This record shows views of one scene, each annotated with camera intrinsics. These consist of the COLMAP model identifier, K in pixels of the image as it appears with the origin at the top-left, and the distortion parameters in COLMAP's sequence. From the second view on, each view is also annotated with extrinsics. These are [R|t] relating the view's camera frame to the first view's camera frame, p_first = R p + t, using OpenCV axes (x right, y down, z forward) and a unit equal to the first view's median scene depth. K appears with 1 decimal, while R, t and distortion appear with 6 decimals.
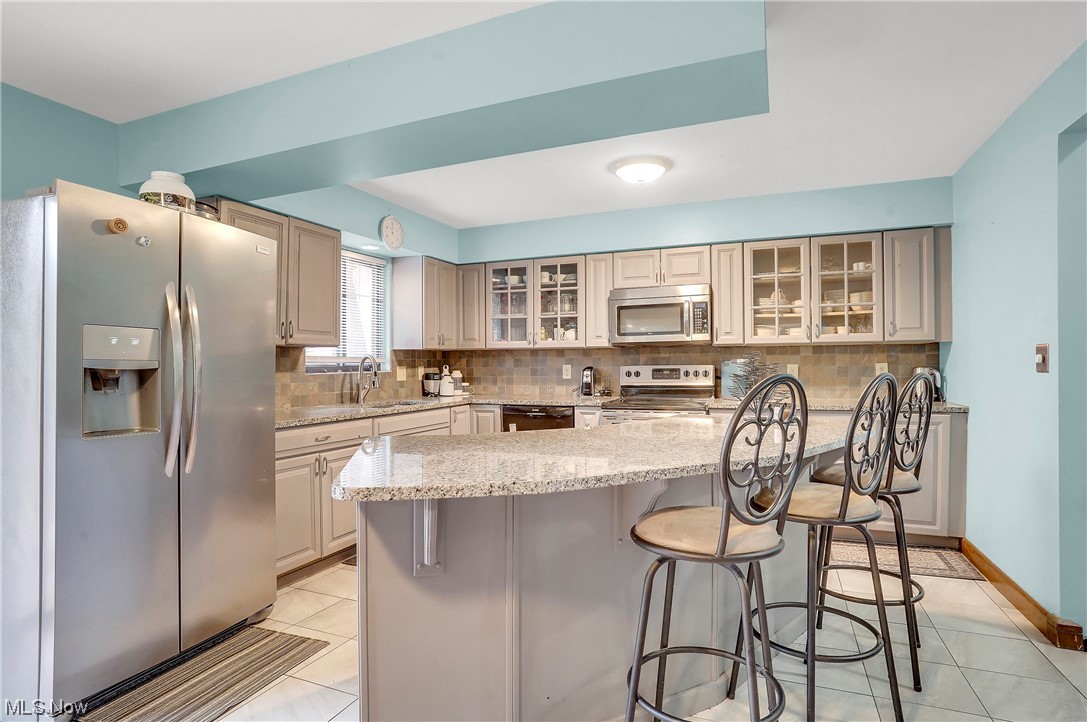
lens RADIAL K [[564.1, 0, 543.5], [0, 564.1, 361.0], [0, 0, 1]] dist [-0.089341, 0.042279]
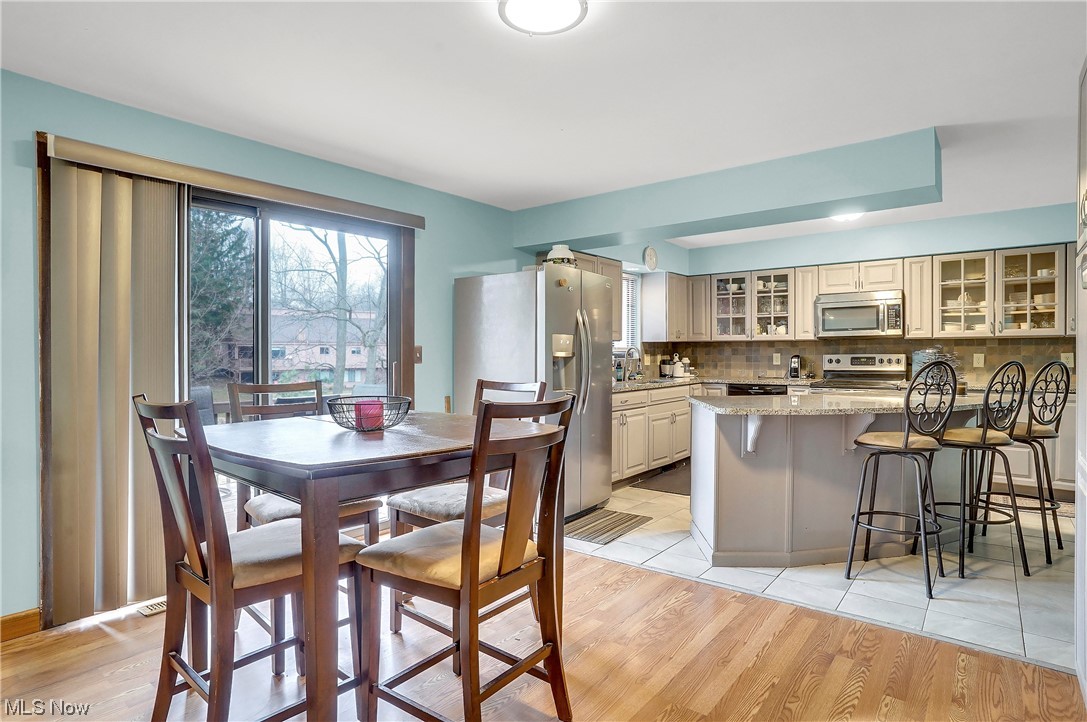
lens RADIAL K [[564.1, 0, 543.5], [0, 564.1, 361.0], [0, 0, 1]] dist [-0.089341, 0.042279]
pose [[0.957198, 0.005495, -0.289380, -0.111687], [0.001214, 0.999735, 0.022998, -0.006675], [0.289430, -0.022365, 0.956938, -0.388743]]
